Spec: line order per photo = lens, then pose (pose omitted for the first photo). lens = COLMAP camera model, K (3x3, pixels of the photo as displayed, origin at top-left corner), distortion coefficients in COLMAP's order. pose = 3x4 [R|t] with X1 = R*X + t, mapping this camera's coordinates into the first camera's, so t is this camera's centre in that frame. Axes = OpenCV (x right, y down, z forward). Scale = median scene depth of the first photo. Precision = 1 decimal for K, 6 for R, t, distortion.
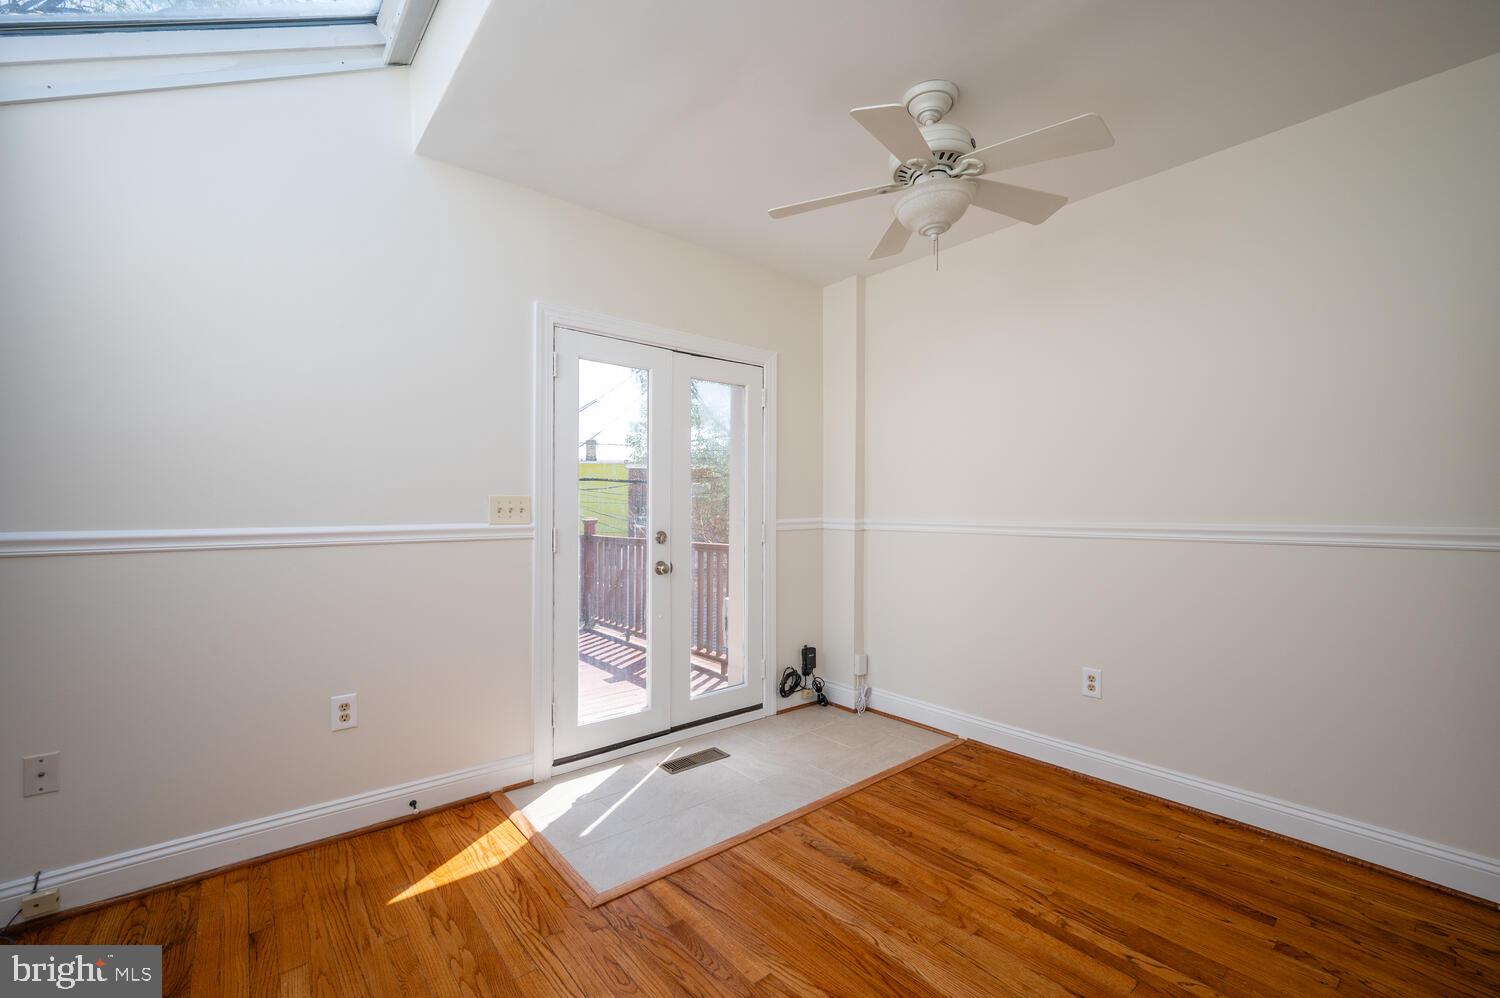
lens RADIAL K [[651.3, 0, 788.0], [0, 651.3, 501.9], [0, 0, 1]] dist [0.001440, 0.000031]
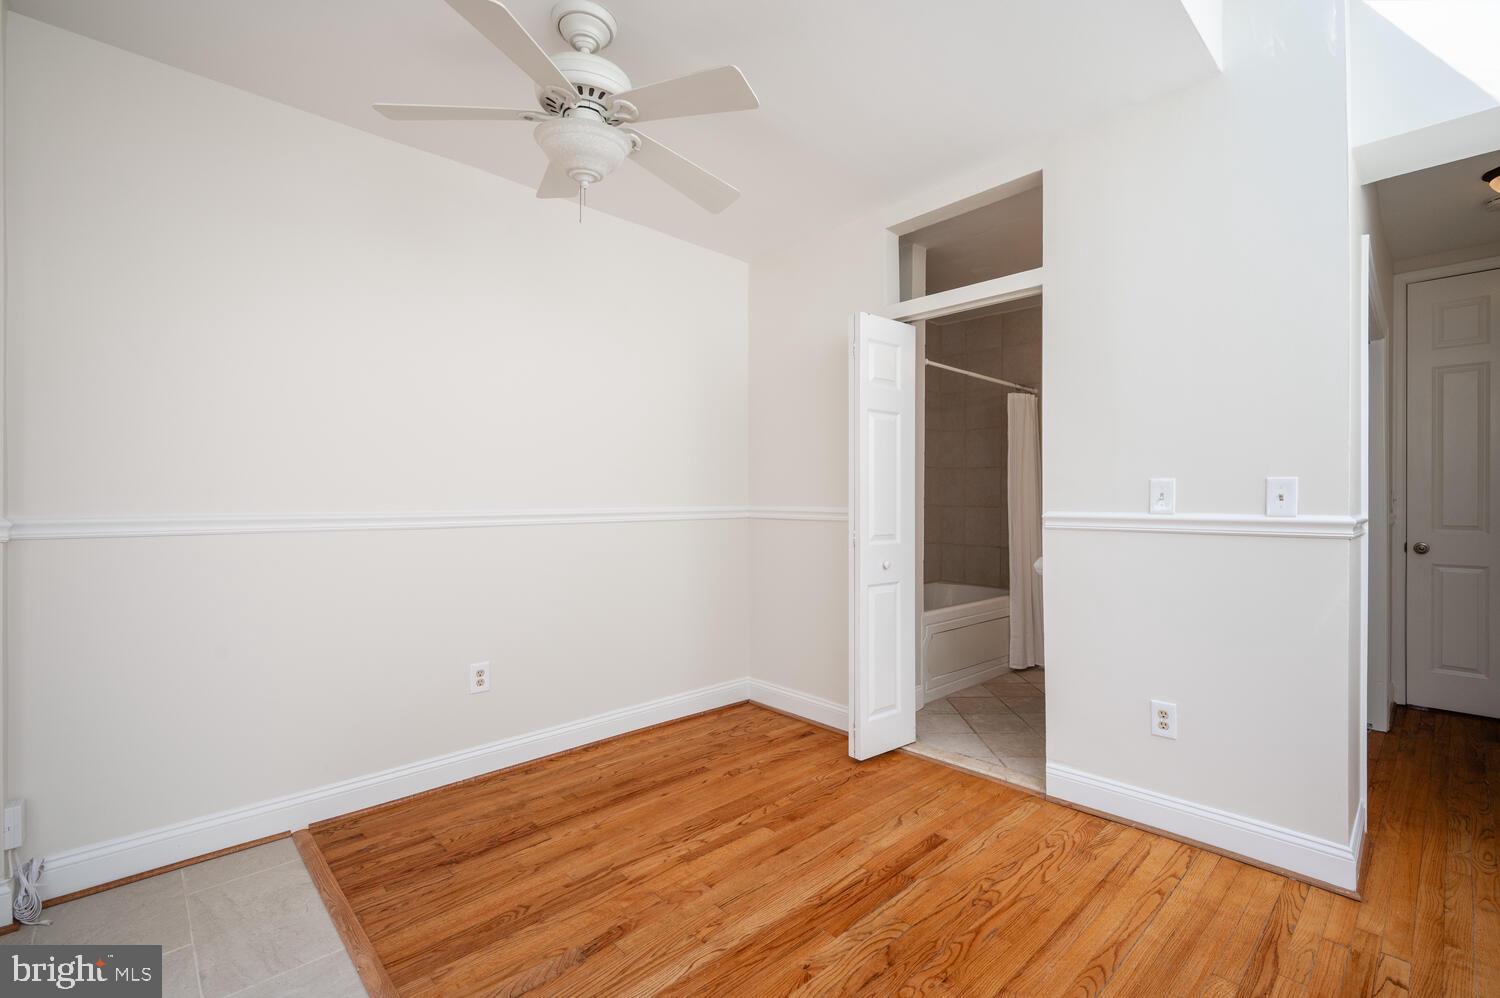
lens RADIAL K [[651.3, 0, 788.0], [0, 651.3, 501.9], [0, 0, 1]] dist [0.001440, 0.000031]
pose [[-0.068958, -0.005108, 0.997606, -0.604081], [-0.008527, 0.999953, 0.004531, 0.013651], [-0.997583, -0.008194, -0.068998, 0.720996]]
